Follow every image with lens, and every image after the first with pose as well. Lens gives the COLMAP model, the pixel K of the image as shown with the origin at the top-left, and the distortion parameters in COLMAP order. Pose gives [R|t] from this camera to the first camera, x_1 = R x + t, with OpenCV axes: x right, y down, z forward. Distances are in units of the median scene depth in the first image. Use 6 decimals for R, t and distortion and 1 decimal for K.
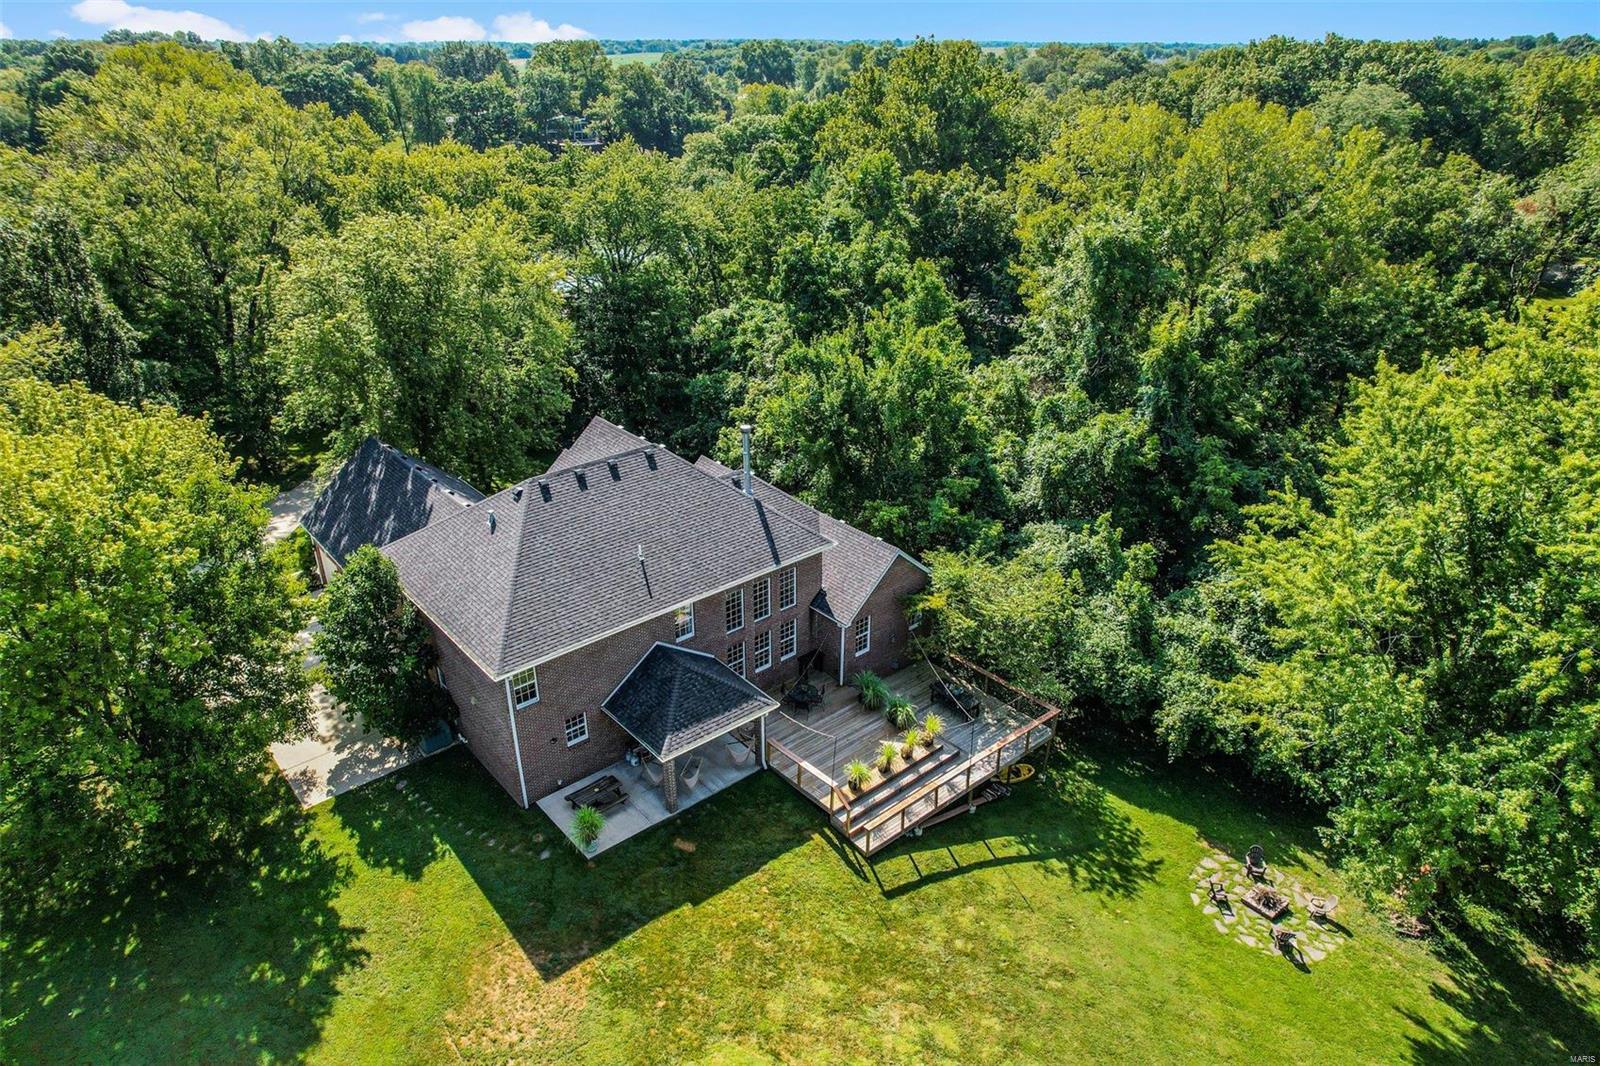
lens RADIAL K [[1023.9, 0, 801.4], [0, 1023.9, 538.8], [0, 0, 1]] dist [-0.075263, 0.069907]
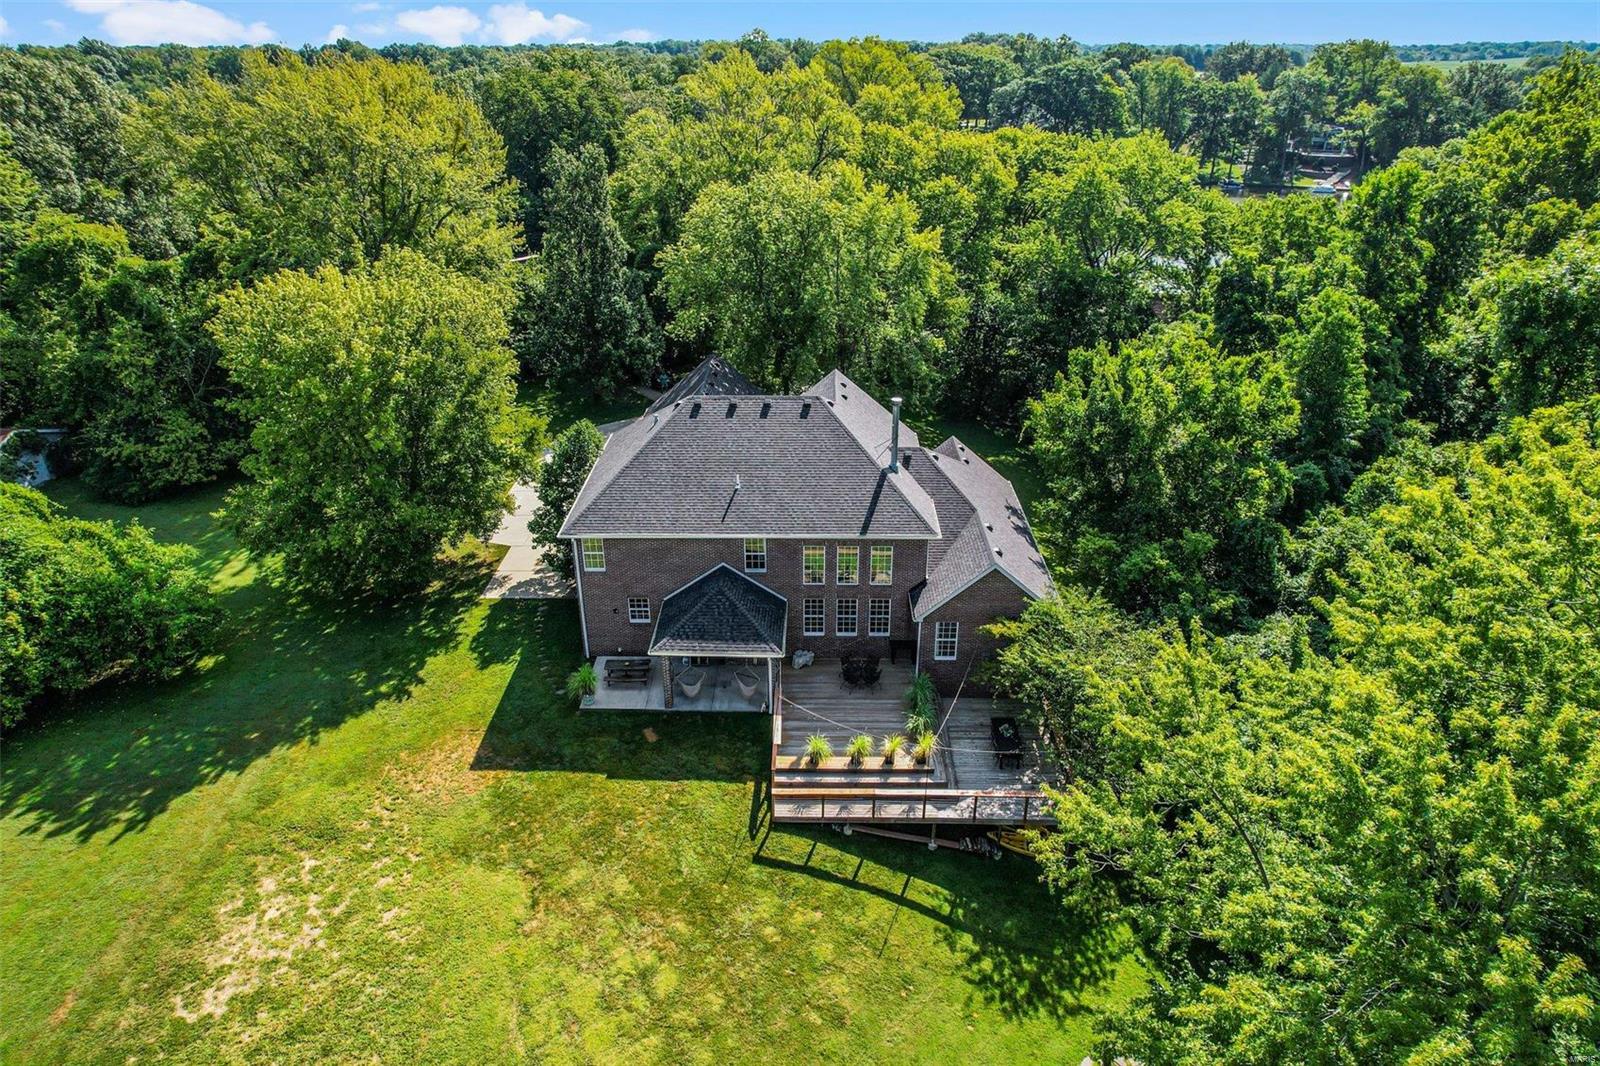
lens RADIAL K [[1023.9, 0, 803.1], [0, 1023.9, 538.0], [0, 0, 1]] dist [-0.075263, 0.069907]
pose [[0.746654, 0.289041, -0.599136, 0.552203], [-0.291106, 0.951821, 0.096405, -0.053268], [0.598135, 0.102431, 0.794822, 0.173843]]
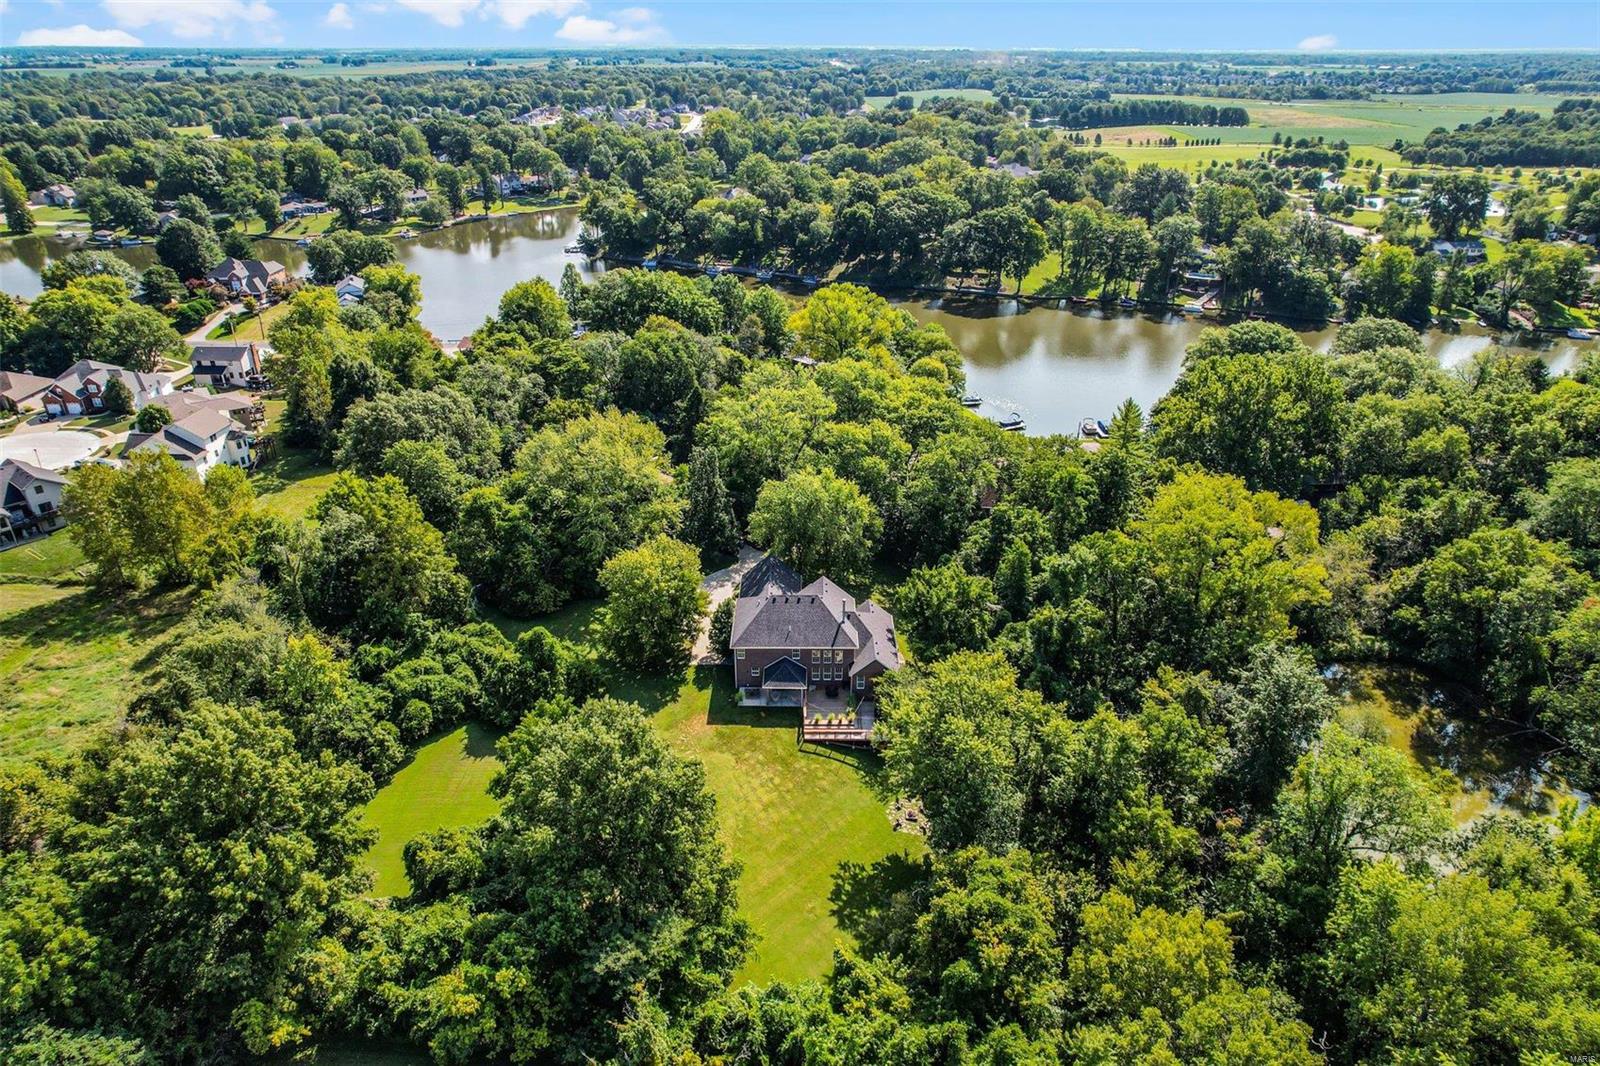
lens RADIAL K [[1023.9, 0, 802.7], [0, 1023.9, 539.5], [0, 0, 1]] dist [-0.075263, 0.069907]
pose [[0.753771, 0.291860, -0.588767, 1.637010], [-0.291019, 0.951568, 0.099128, -0.565253], [0.589184, 0.096622, 0.802201, -1.536840]]
